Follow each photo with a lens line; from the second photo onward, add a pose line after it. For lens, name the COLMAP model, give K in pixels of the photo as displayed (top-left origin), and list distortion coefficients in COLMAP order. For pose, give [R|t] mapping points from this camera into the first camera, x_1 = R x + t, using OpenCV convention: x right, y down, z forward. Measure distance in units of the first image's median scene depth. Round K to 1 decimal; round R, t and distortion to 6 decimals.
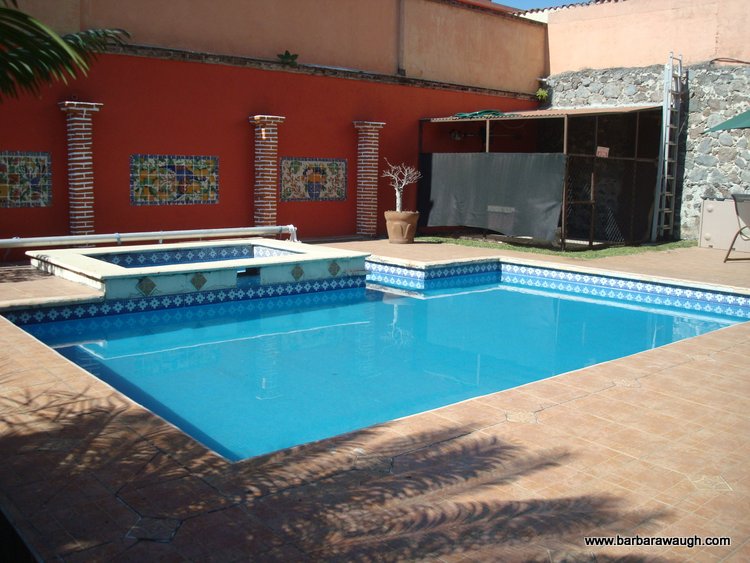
lens RADIAL K [[768.2, 0, 373.8], [0, 768.2, 282.9], [0, 0, 1]] dist [-0.124128, 0.000000]
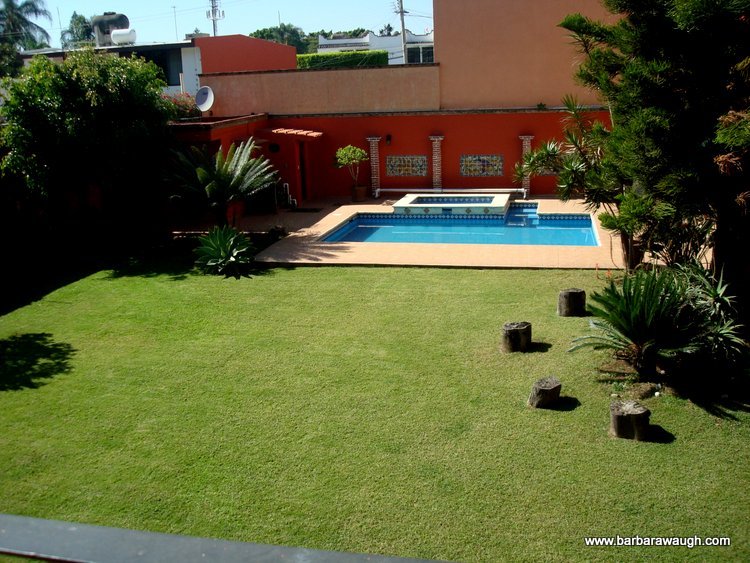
lens RADIAL K [[768.2, 0, 372.9], [0, 768.2, 281.5], [0, 0, 1]] dist [-0.124128, 0.000000]
pose [[0.578649, 0.169490, -0.797771, 1.543544], [-0.071234, 0.984933, 0.157585, -0.138631], [0.812460, -0.034358, 0.582004, -0.666489]]
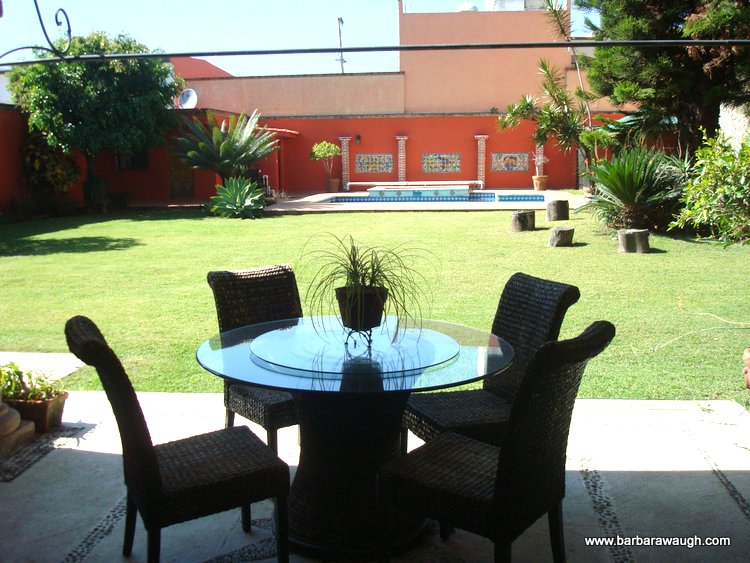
lens RADIAL K [[768.2, 0, 376.7], [0, 768.2, 280.4], [0, 0, 1]] dist [-0.124128, 0.000000]
pose [[0.675221, 0.087479, -0.732410, 1.623263], [-0.080549, 0.995749, 0.044673, 0.173802], [0.733205, 0.028830, 0.679397, -0.974382]]
